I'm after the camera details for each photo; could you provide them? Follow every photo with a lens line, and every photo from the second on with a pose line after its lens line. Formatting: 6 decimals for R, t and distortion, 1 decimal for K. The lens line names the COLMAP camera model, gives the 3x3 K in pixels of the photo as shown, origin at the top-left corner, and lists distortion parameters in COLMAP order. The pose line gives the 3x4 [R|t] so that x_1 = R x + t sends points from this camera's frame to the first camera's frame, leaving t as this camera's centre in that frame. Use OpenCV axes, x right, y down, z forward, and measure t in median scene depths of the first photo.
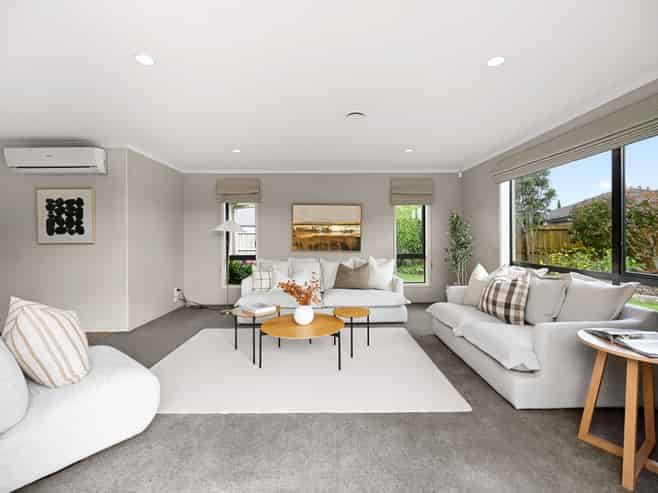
lens RADIAL K [[290.5, 0, 330.1], [0, 290.5, 237.8], [0, 0, 1]] dist [-0.000086, -0.000033]
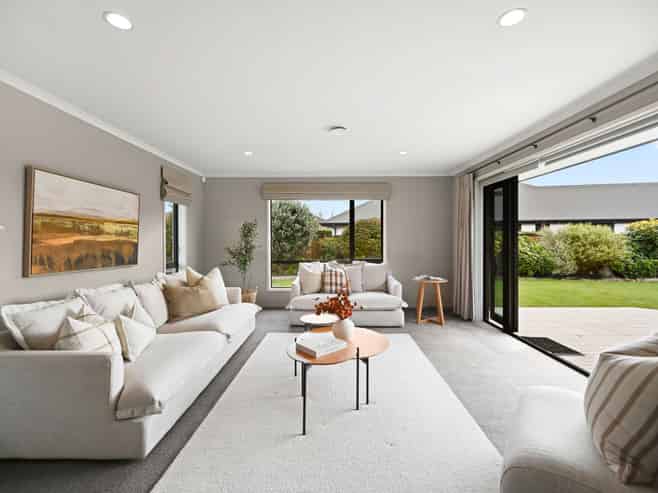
lens RADIAL K [[290.5, 0, 330.1], [0, 290.5, 237.8], [0, 0, 1]] dist [-0.000086, -0.000033]
pose [[0.021522, 0.011071, 0.999707, -0.544901], [-0.001152, 0.999938, -0.011049, -0.007010], [-0.999768, -0.000914, 0.021533, 0.551025]]
